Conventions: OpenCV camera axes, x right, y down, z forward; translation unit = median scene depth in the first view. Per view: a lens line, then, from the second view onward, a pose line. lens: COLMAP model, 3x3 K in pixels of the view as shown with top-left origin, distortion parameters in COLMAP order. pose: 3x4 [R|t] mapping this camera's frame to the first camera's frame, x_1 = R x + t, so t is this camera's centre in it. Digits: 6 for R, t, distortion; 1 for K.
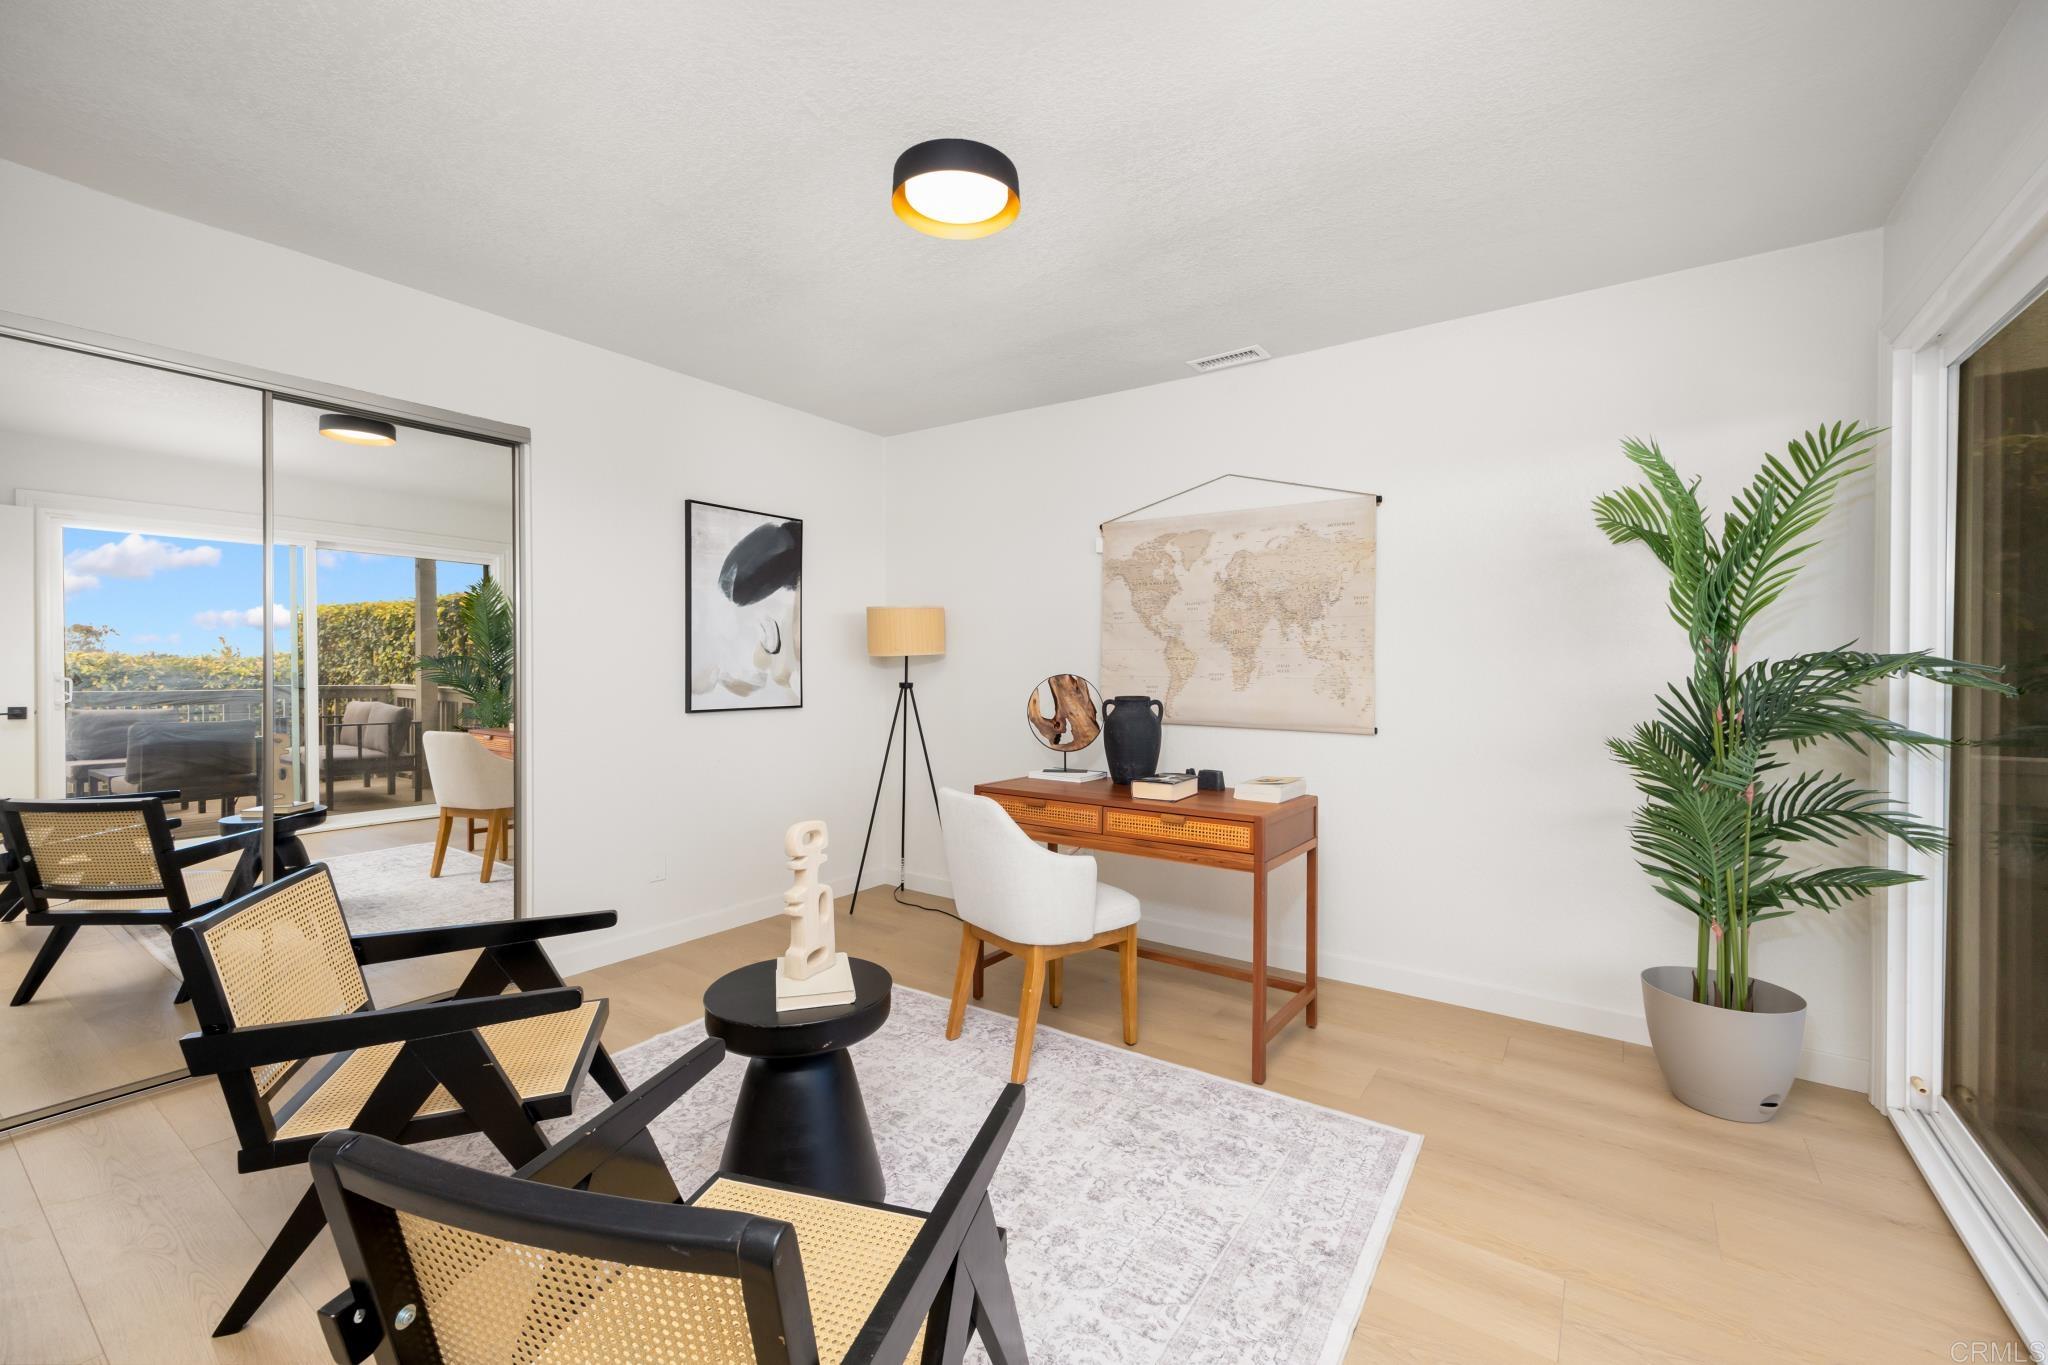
lens RADIAL K [[850.5, 0, 1024.5], [0, 850.5, 678.7], [0, 0, 1]] dist [0.003127, 0.001064]
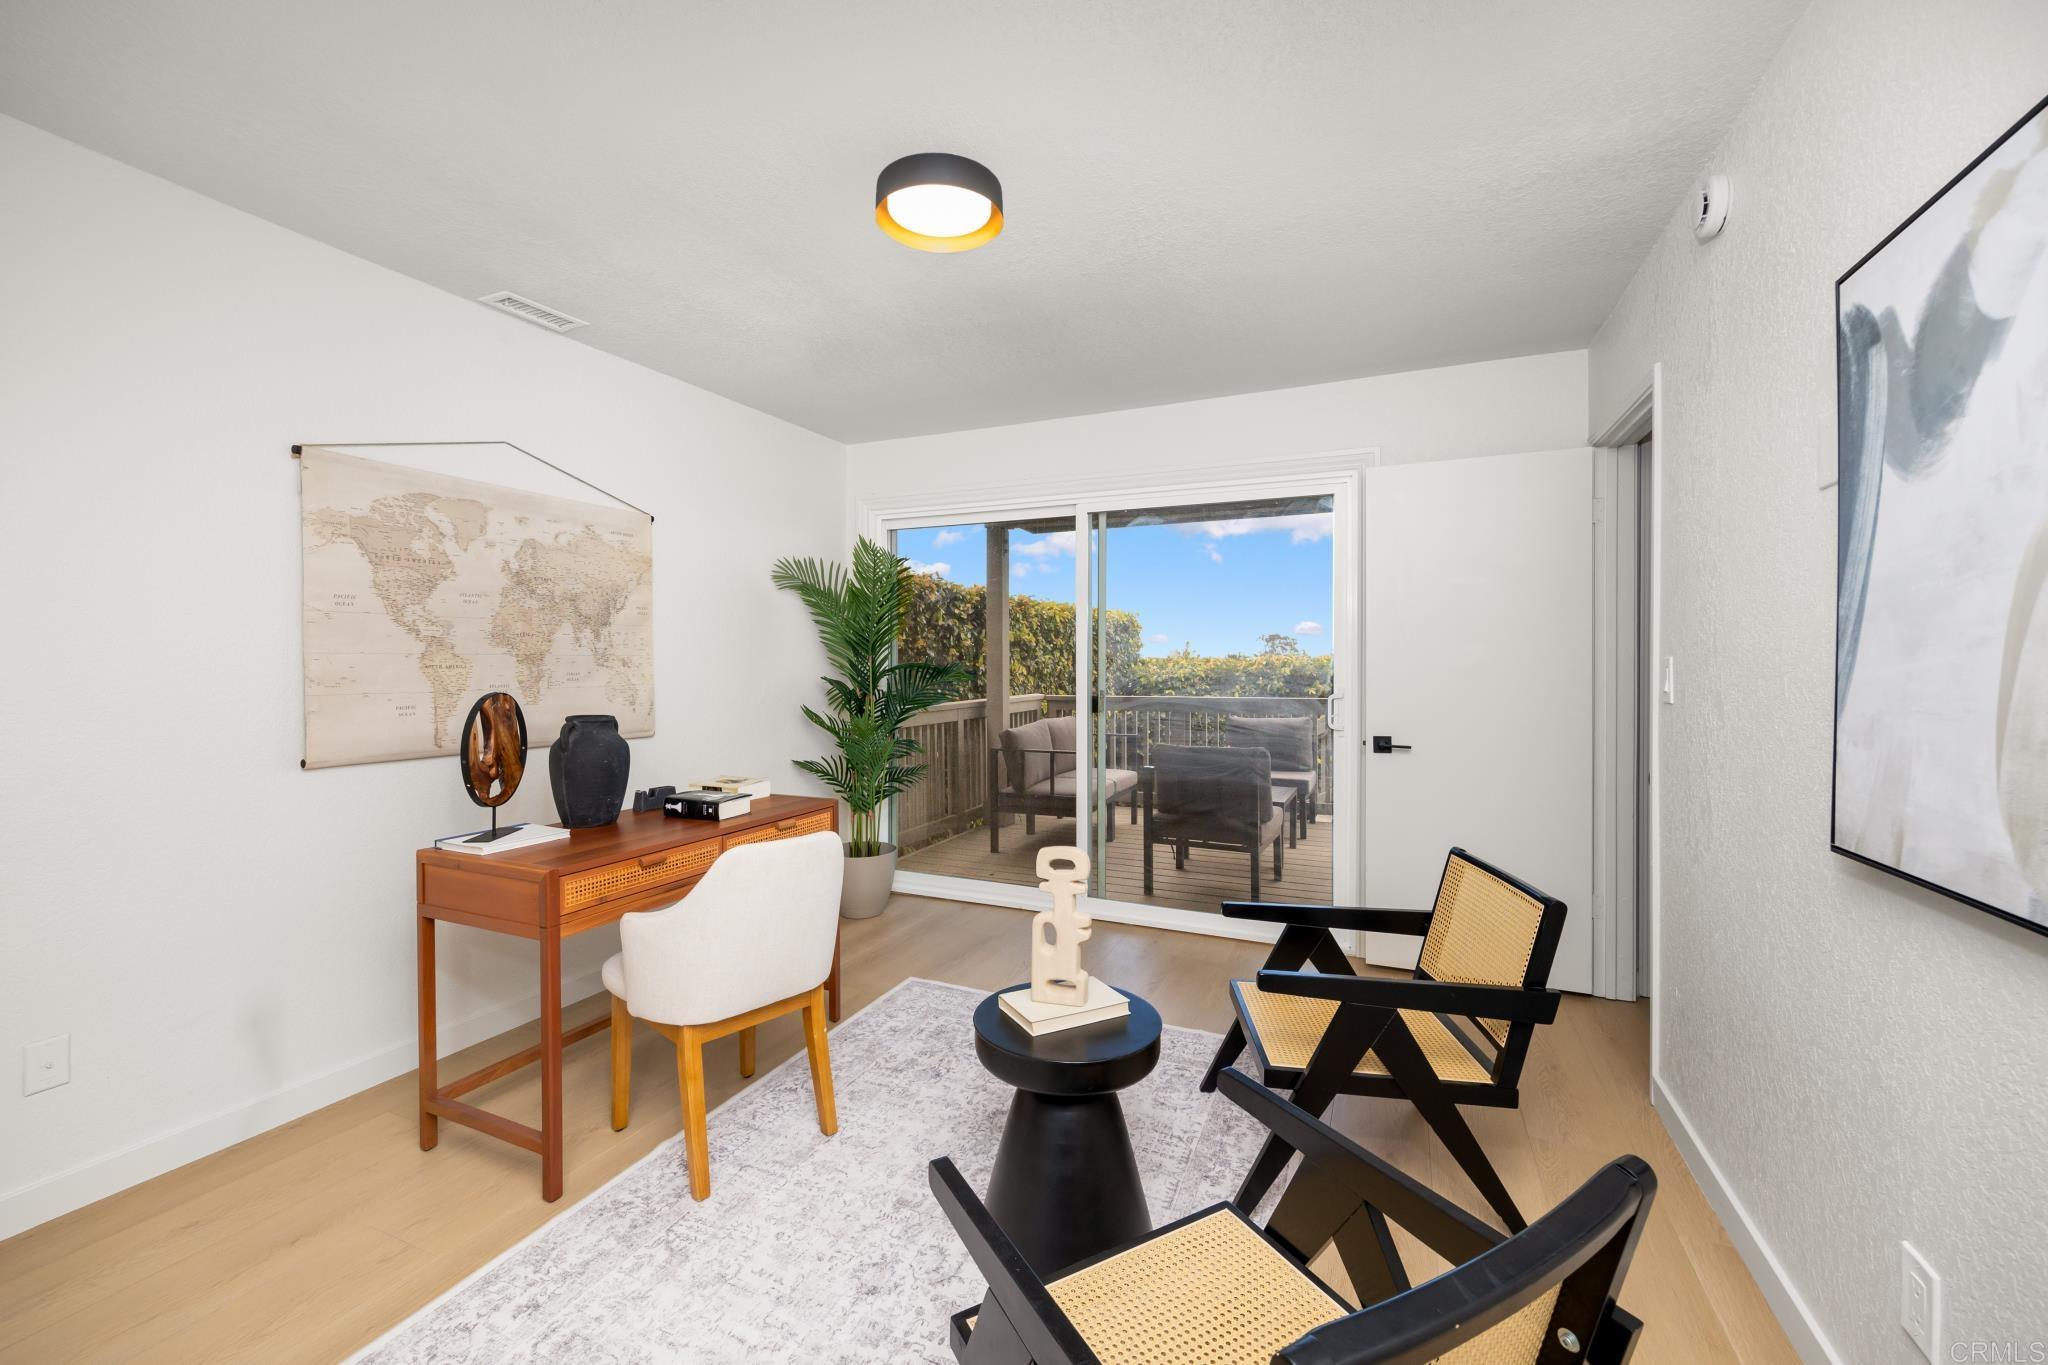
lens RADIAL K [[817.7, 0, 1027.0], [0, 817.7, 667.8], [0, 0, 1]] dist [0.000804, 0.000156]
pose [[-0.190328, -0.011078, 0.981658, -0.660587], [0.016042, 0.999768, 0.014393, -0.026852], [-0.981590, 0.018487, -0.190106, 0.689225]]
